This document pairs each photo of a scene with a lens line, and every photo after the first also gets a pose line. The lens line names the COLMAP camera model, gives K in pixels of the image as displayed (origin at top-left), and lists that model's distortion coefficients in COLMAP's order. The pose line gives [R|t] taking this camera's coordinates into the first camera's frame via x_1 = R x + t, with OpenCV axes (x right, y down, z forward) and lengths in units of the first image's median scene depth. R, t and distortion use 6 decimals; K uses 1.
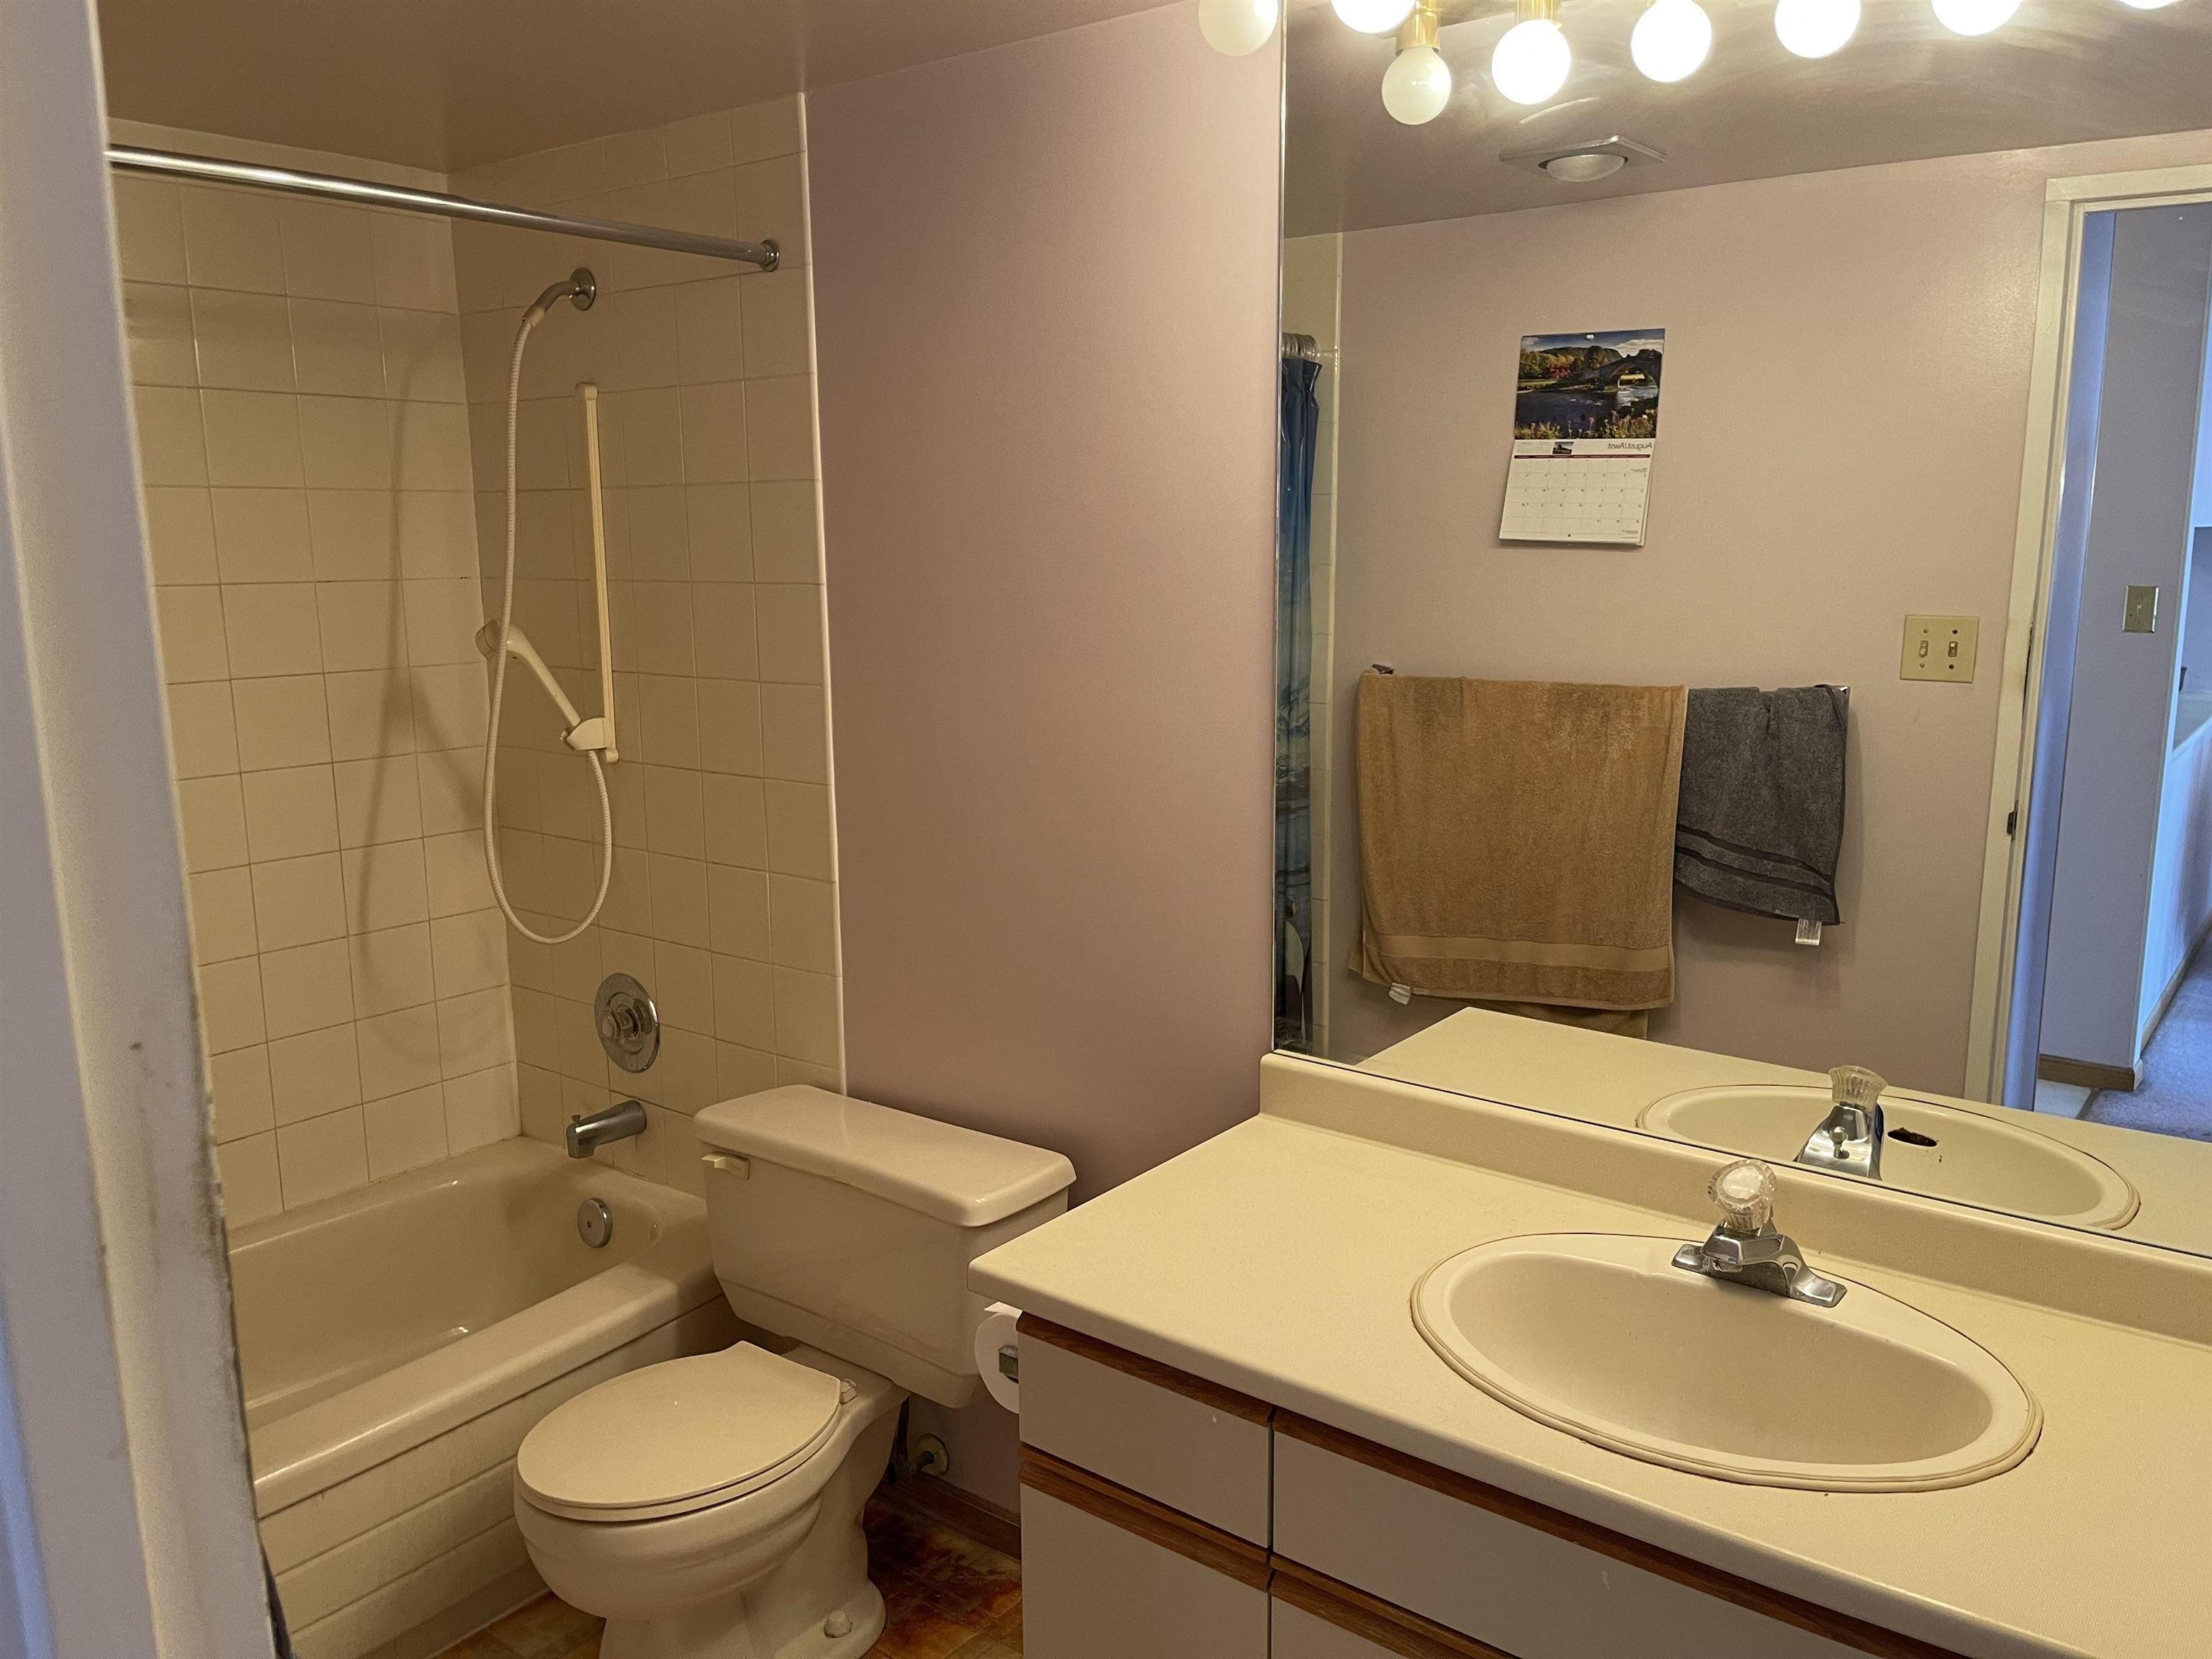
lens RADIAL K [[1676.0, 0, 1107.3], [0, 1676.0, 828.9], [0, 0, 1]] dist [0.041603, -0.037551]
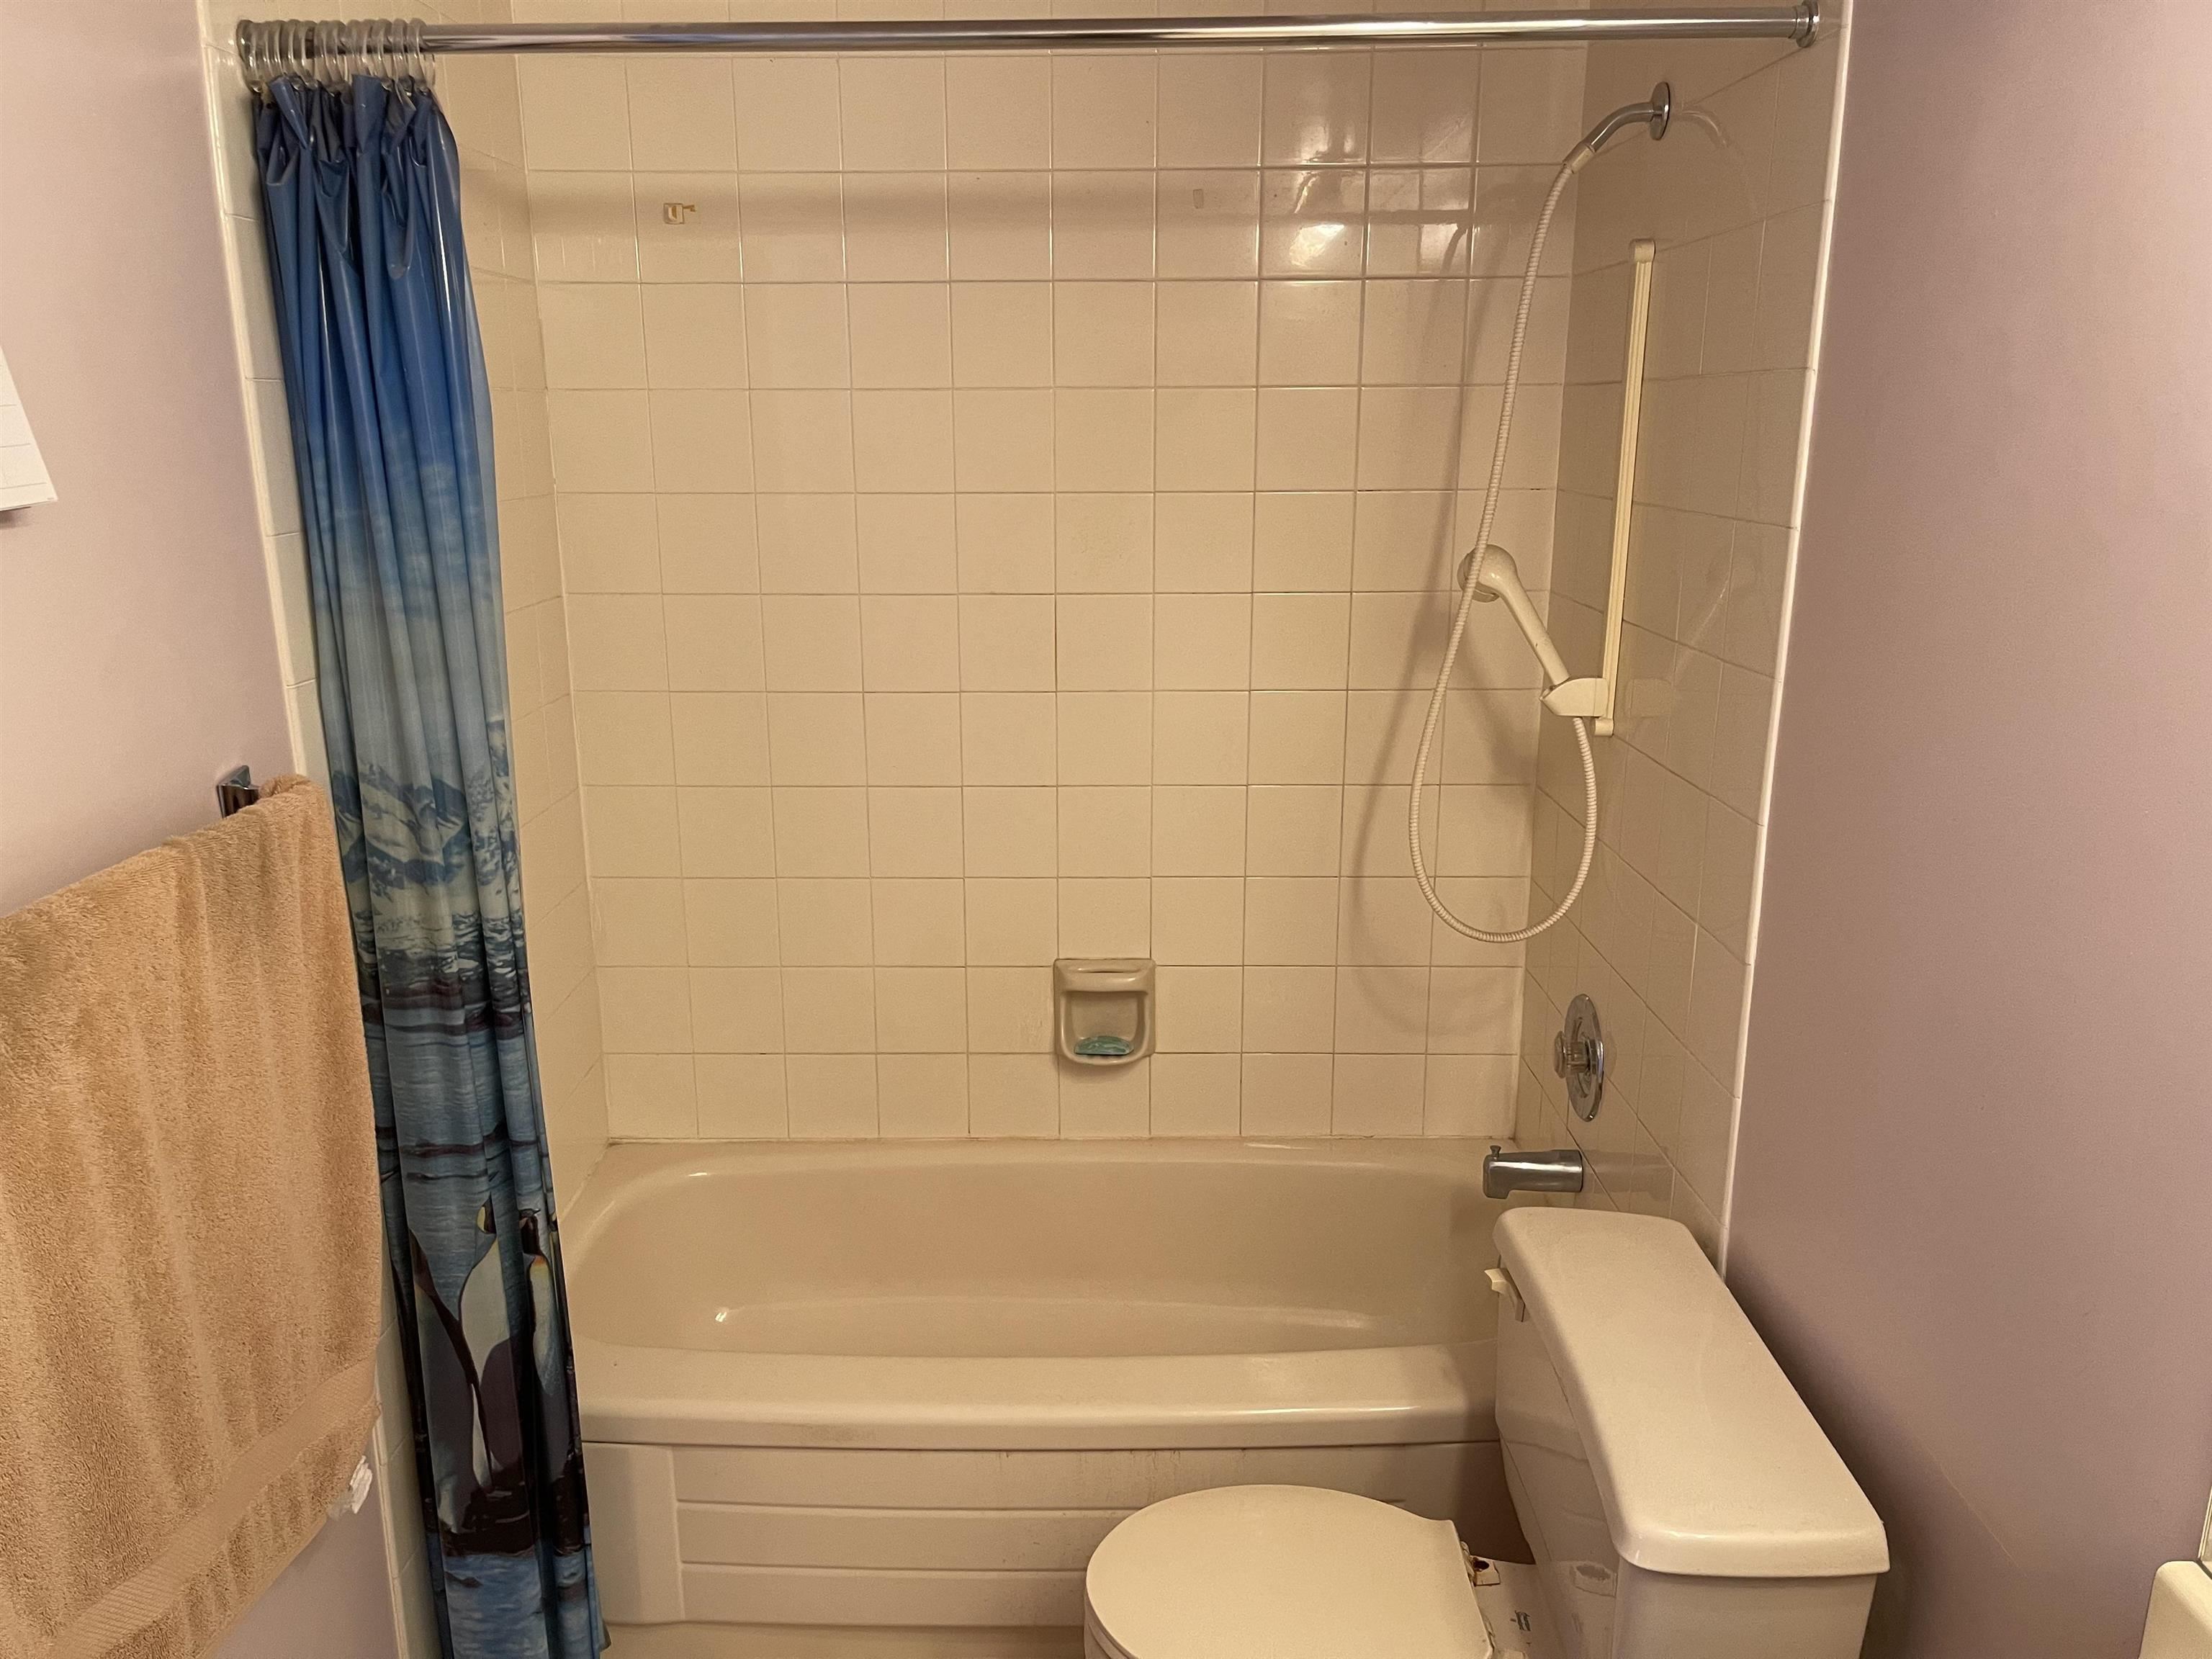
lens RADIAL K [[1676.0, 0, 1105.1], [0, 1676.0, 836.7], [0, 0, 1]] dist [0.041603, -0.037551]
pose [[0.602704, 0.202737, -0.771781, 0.182822], [-0.141152, 0.979021, 0.146948, -0.076563], [0.785382, 0.020372, 0.618677, 0.334377]]
